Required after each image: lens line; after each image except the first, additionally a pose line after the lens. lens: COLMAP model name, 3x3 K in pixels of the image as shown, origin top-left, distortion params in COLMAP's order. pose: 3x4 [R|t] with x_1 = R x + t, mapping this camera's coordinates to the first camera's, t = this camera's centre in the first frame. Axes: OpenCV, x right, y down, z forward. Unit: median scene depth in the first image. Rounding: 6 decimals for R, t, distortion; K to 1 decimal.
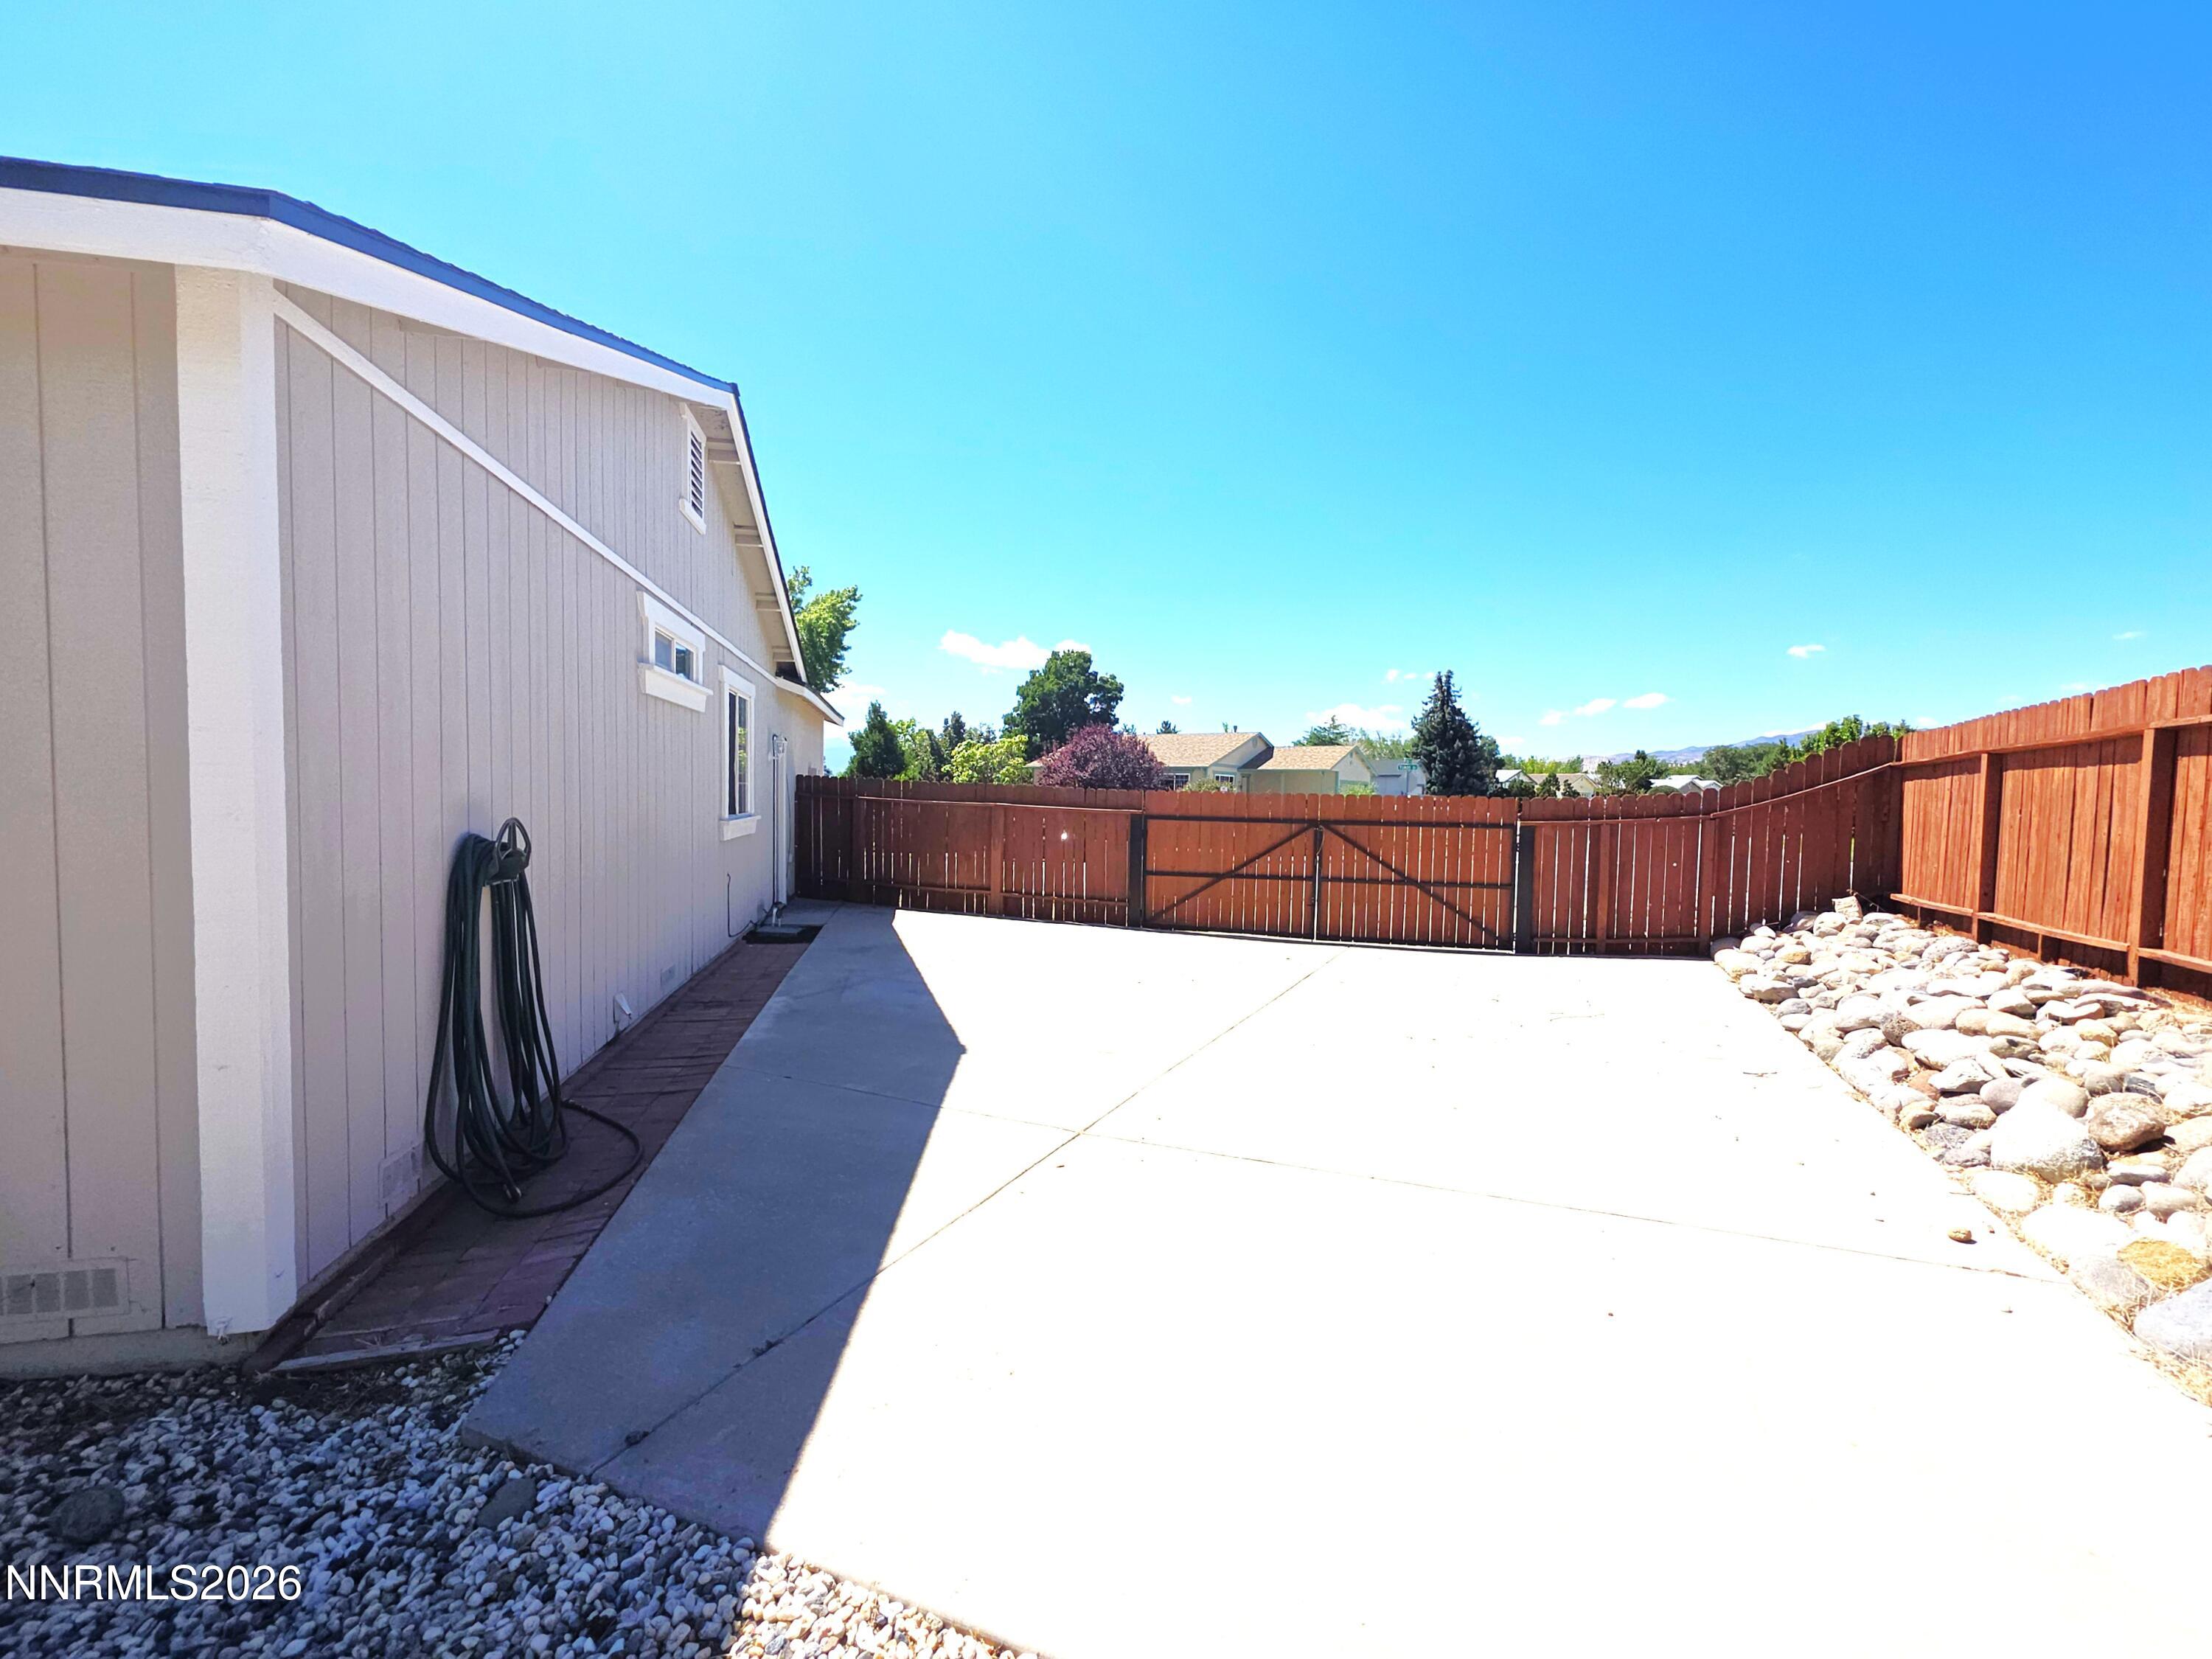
lens RADIAL K [[896.1, 0, 1116.6], [0, 896.1, 834.8], [0, 0, 1]] dist [0.001287, -0.000092]
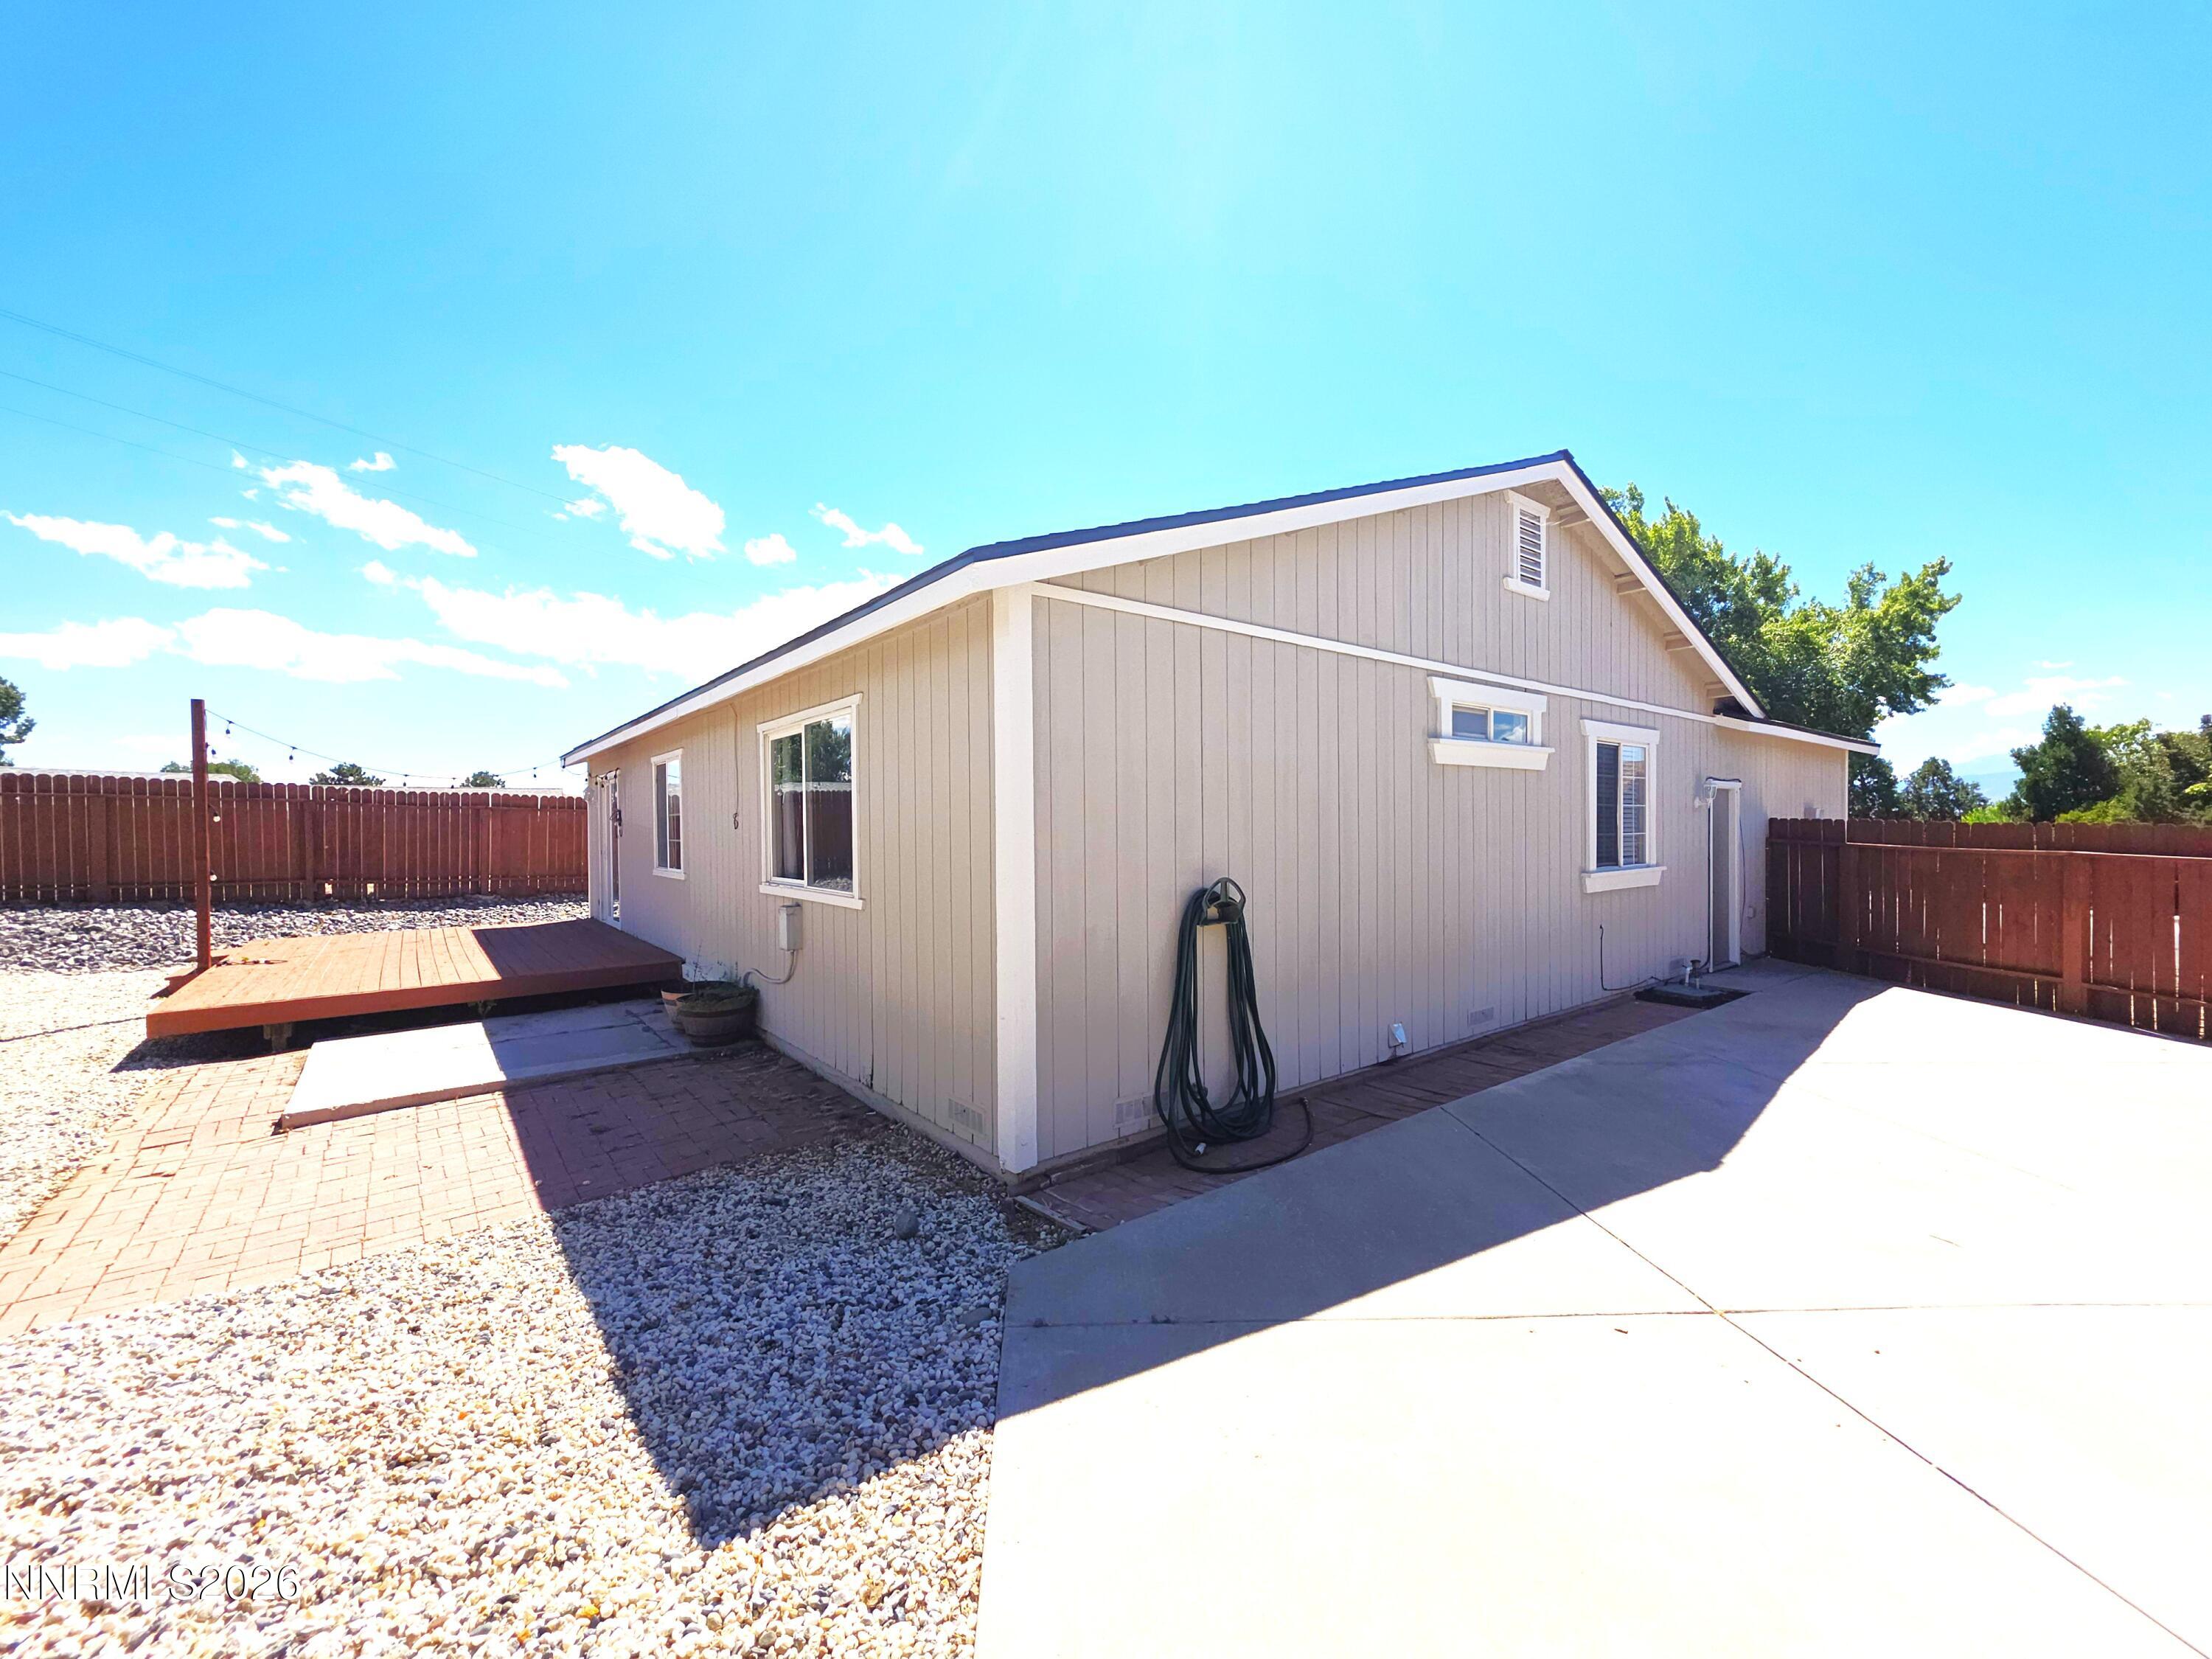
lens RADIAL K [[887.0, 0, 1190.0], [0, 887.0, 837.0], [0, 0, 1]] dist [0.001968, 0.000459]
pose [[0.497253, -0.006533, -0.867581, 0.202620], [-0.027496, 0.999351, -0.023284, -0.020191], [0.867170, 0.035433, 0.496750, 0.115774]]
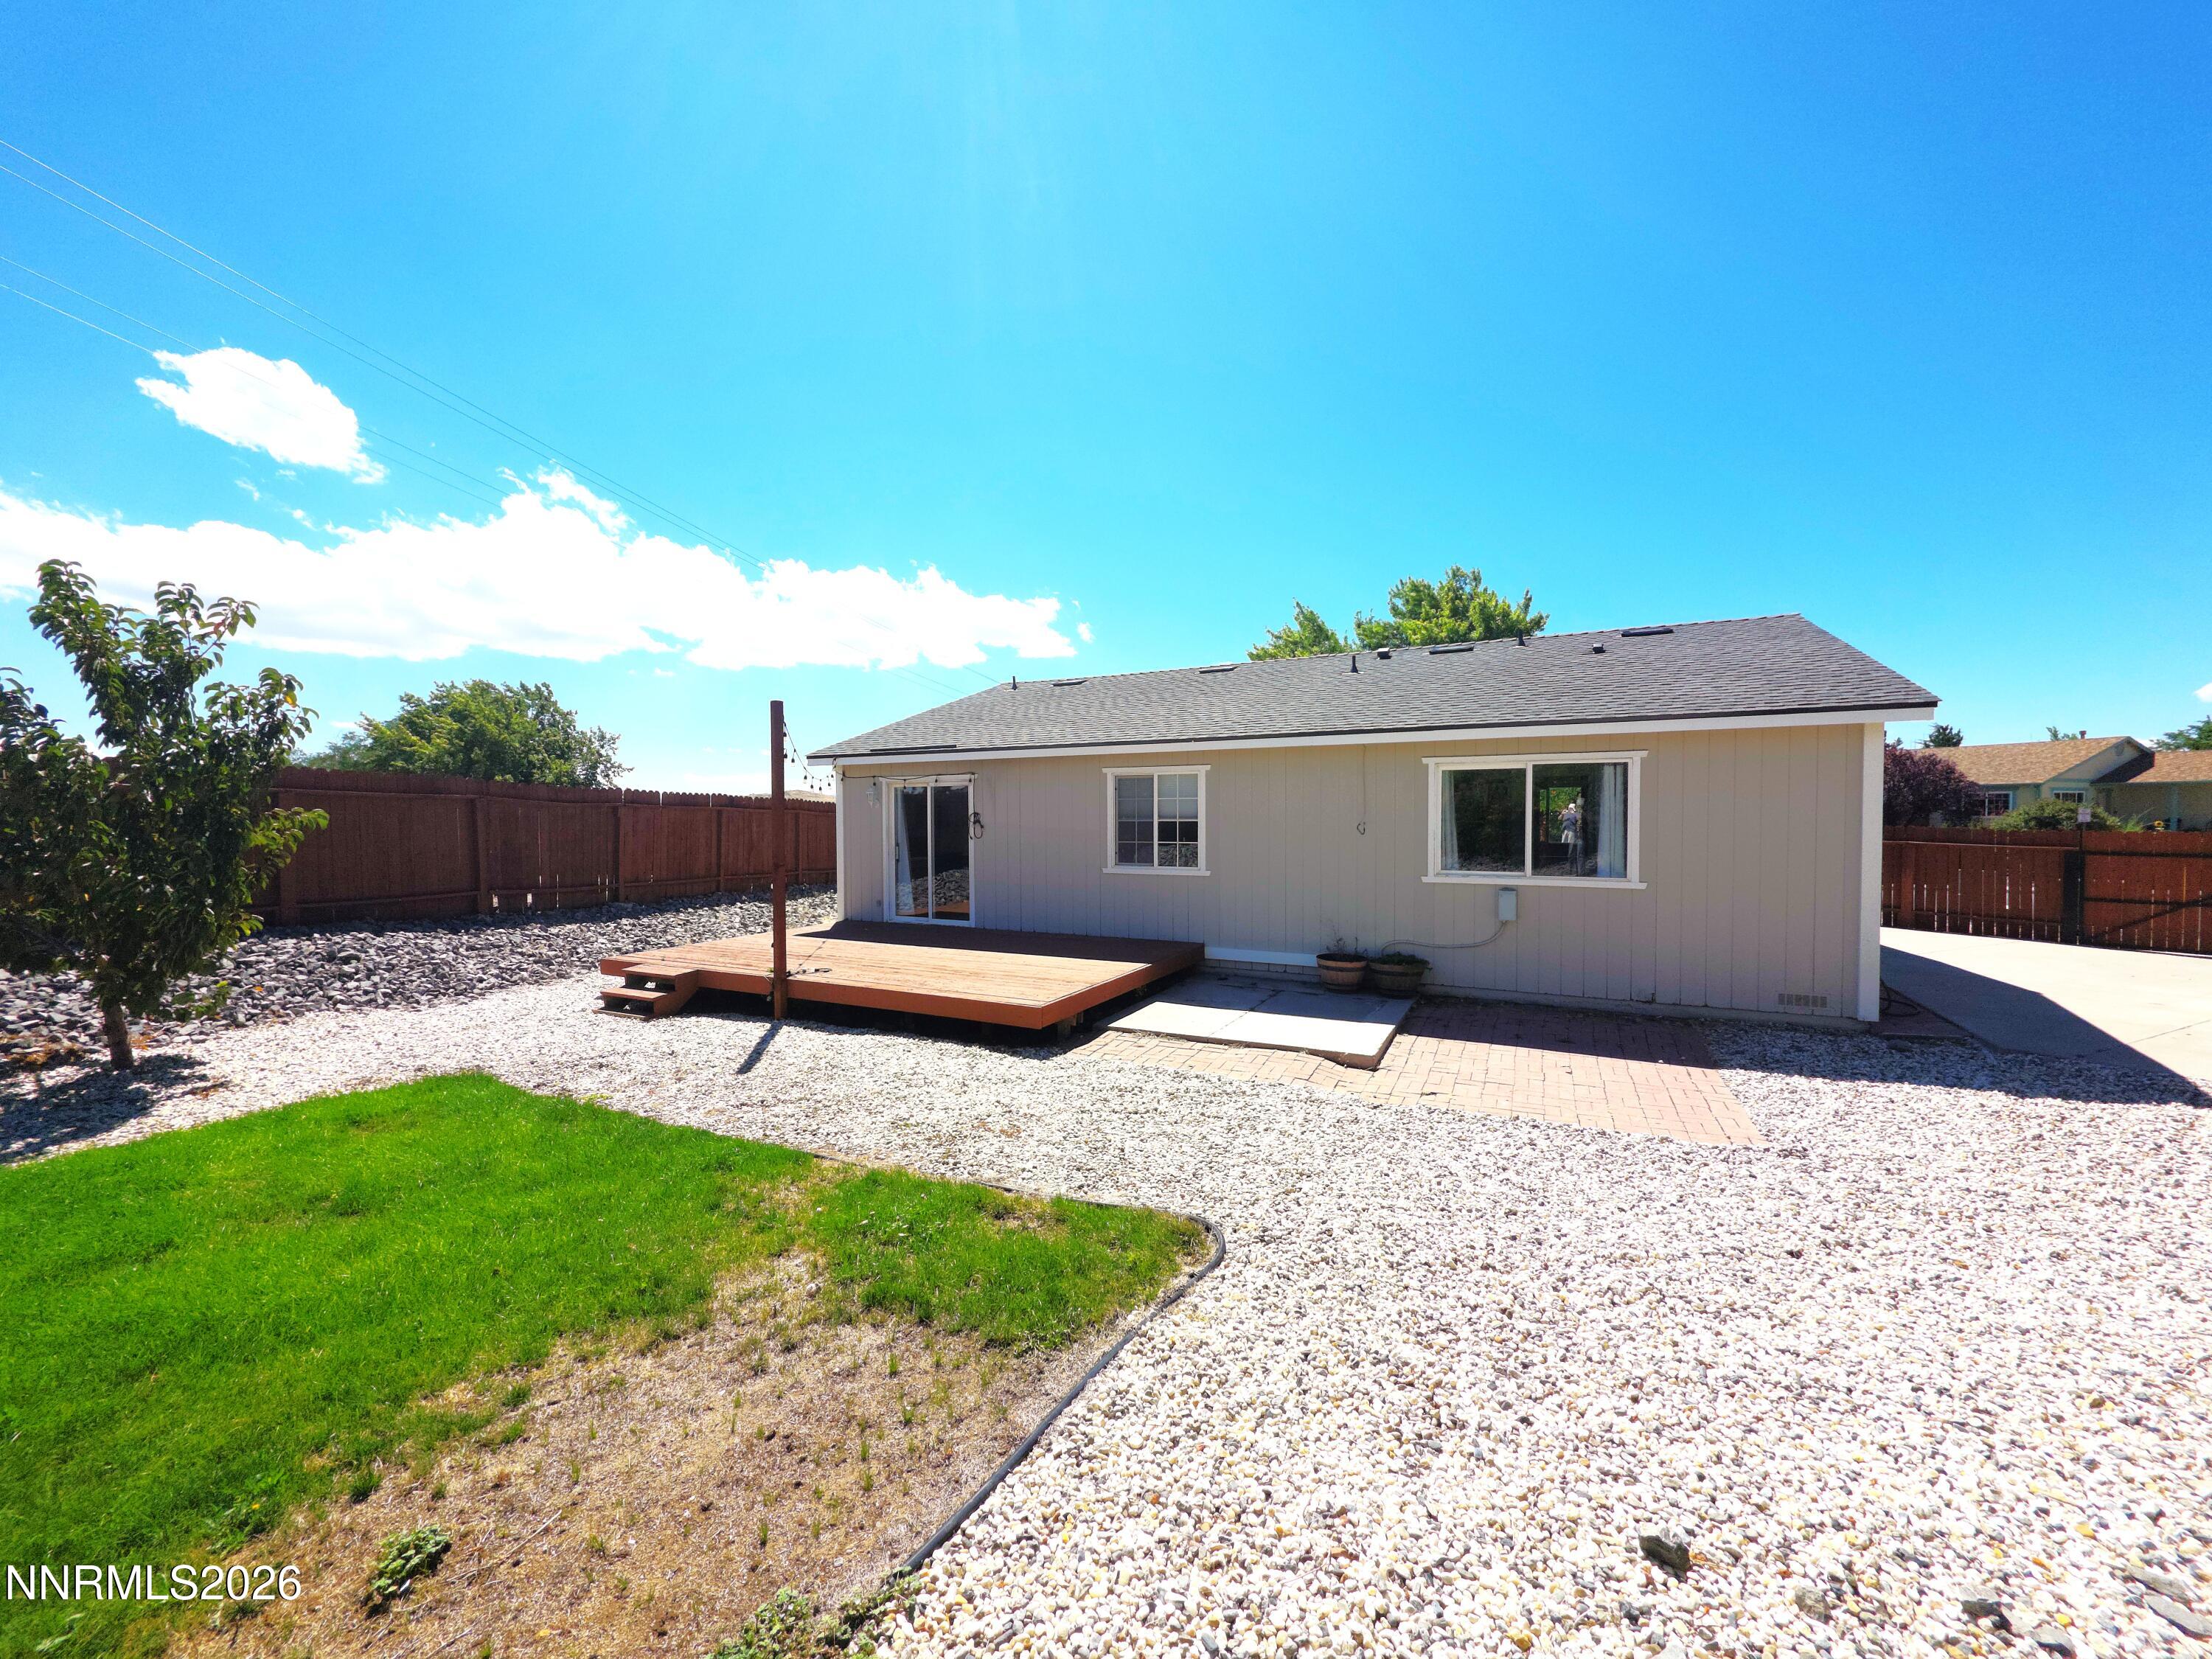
lens RADIAL K [[850.1, 0, 1154.3], [0, 850.1, 830.5], [0, 0, 1]] dist [0.018338, 0.000076]
pose [[0.791664, -0.012742, -0.610824, -0.311276], [-0.004736, 0.999624, -0.026990, -0.015376], [0.610938, 0.024260, 0.791306, -0.878085]]
